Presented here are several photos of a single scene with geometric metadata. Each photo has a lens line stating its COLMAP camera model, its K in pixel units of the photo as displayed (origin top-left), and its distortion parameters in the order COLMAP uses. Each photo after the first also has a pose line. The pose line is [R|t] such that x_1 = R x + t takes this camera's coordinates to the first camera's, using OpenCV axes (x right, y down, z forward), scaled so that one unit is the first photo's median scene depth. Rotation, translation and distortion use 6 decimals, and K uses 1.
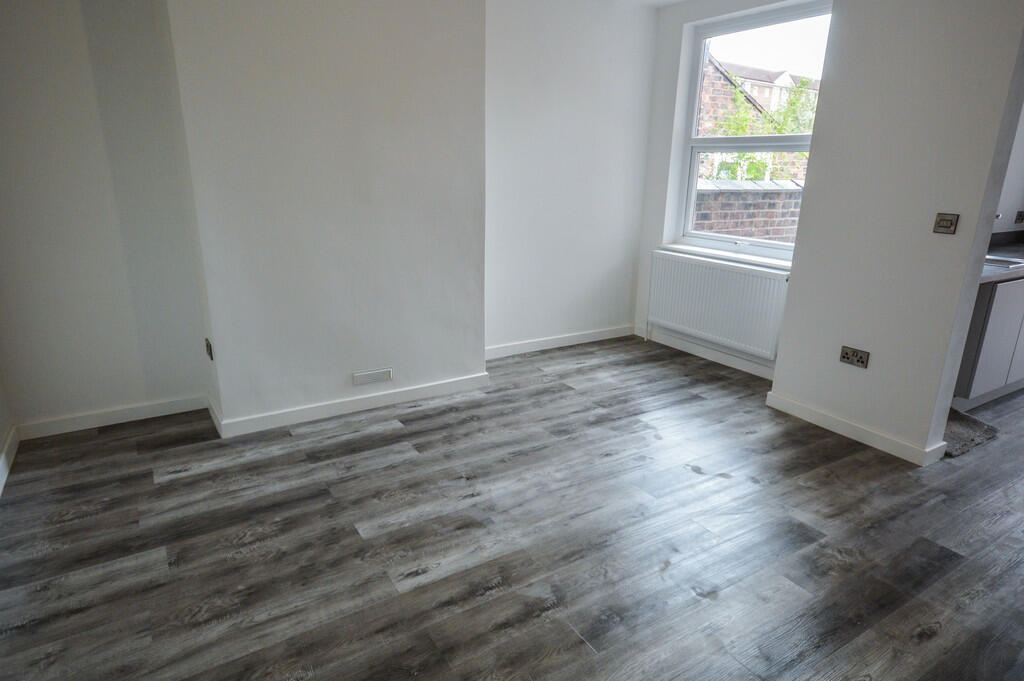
lens RADIAL K [[577.7, 0, 492.9], [0, 577.7, 340.3], [0, 0, 1]] dist [0.001317, -0.000500]
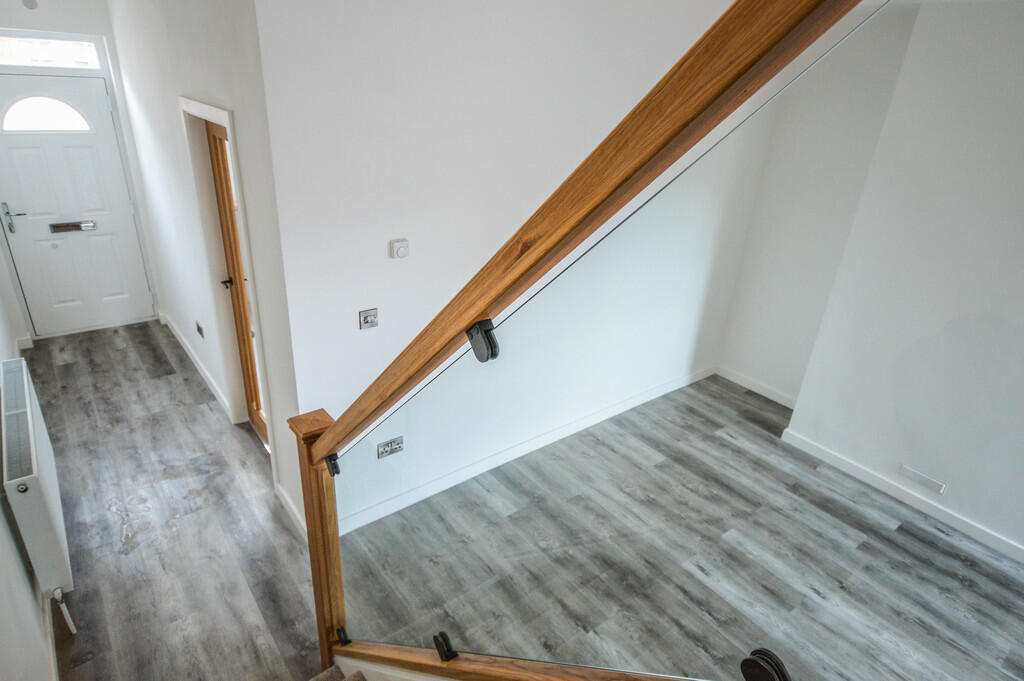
lens RADIAL K [[577.7, 0, 492.9], [0, 577.7, 340.3], [0, 0, 1]] dist [0.001317, -0.000500]
pose [[0.092569, 0.385898, -0.917885, 0.618146], [-0.330587, 0.881463, 0.337246, -0.267348], [0.939225, 0.272222, 0.209169, 0.066239]]
